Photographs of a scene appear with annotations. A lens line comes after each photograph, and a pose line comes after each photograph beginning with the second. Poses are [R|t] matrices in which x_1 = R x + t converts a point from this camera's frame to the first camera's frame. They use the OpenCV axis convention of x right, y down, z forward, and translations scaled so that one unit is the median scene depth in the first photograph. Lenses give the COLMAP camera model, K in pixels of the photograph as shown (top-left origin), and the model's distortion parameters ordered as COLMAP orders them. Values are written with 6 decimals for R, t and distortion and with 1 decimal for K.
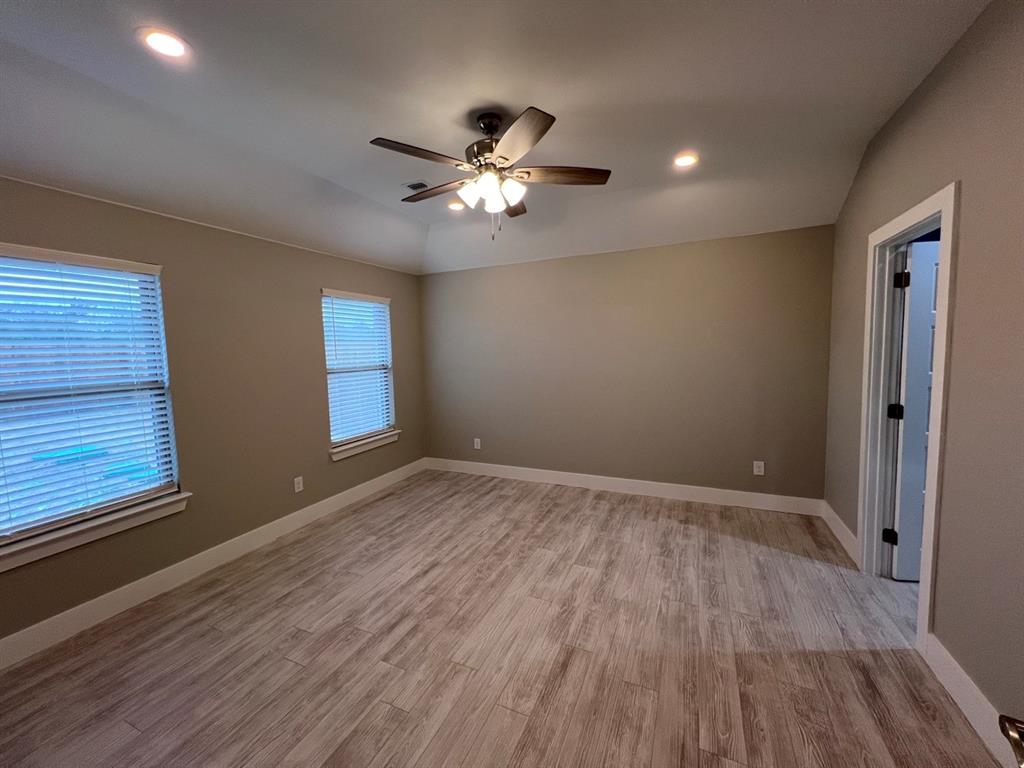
lens RADIAL K [[407.8, 0, 507.4], [0, 407.8, 382.2], [0, 0, 1]] dist [-0.001297, 0.000879]
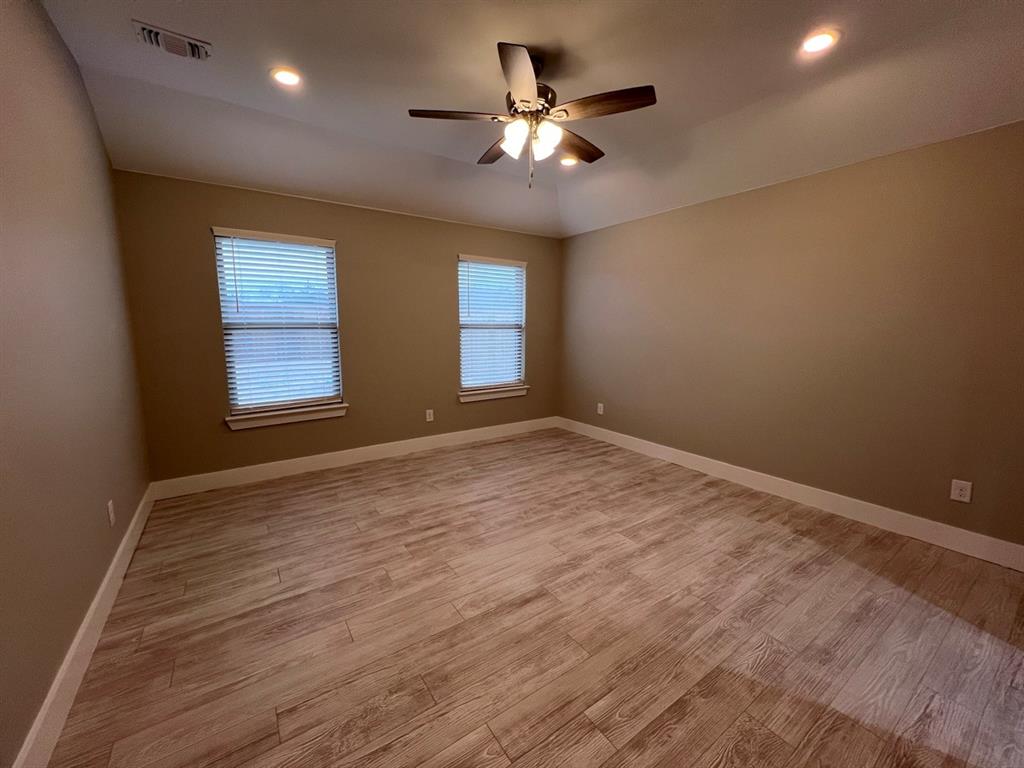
lens RADIAL K [[407.8, 0, 507.6], [0, 407.8, 382.2], [0, 0, 1]] dist [-0.001297, 0.000879]
pose [[0.857306, 0.101166, -0.504769, 0.394295], [-0.070883, 0.994359, 0.078900, 0.044962], [0.509904, -0.031862, 0.859641, 0.071153]]
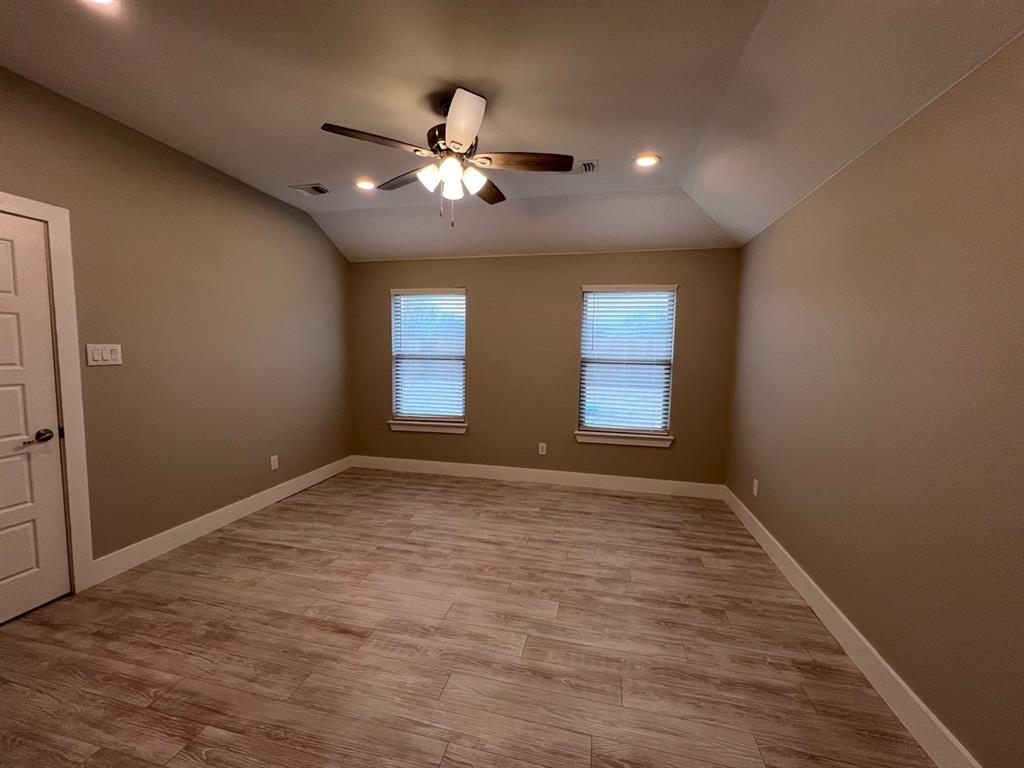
lens RADIAL K [[407.8, 0, 508.1], [0, 407.8, 384.2], [0, 0, 1]] dist [-0.001297, 0.000879]
pose [[0.202020, 0.113624, -0.972768, 0.828824], [-0.106101, 0.989941, 0.093596, -0.061706], [0.973617, 0.084303, 0.212044, 0.791110]]
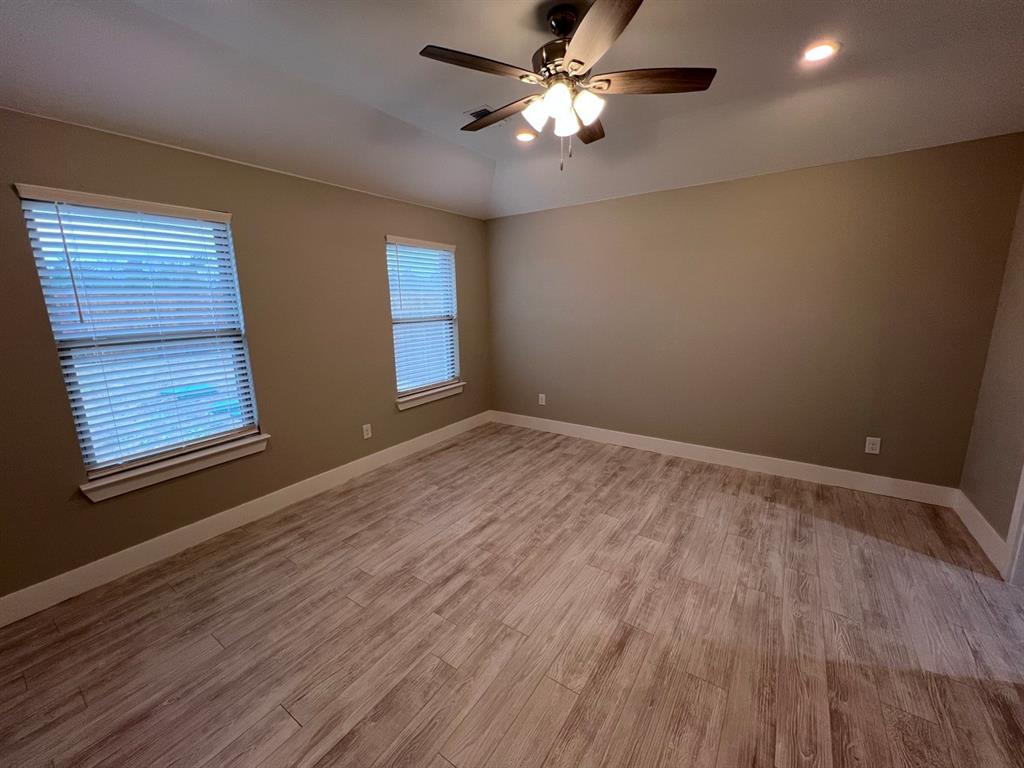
lens RADIAL K [[407.8, 0, 507.3], [0, 407.8, 382.2], [0, 0, 1]] dist [-0.001297, 0.000879]
pose [[0.984767, 0.040571, -0.169080, 0.011945], [-0.020416, 0.992651, 0.119279, -0.005527], [0.172677, -0.114010, 0.978358, 0.077473]]
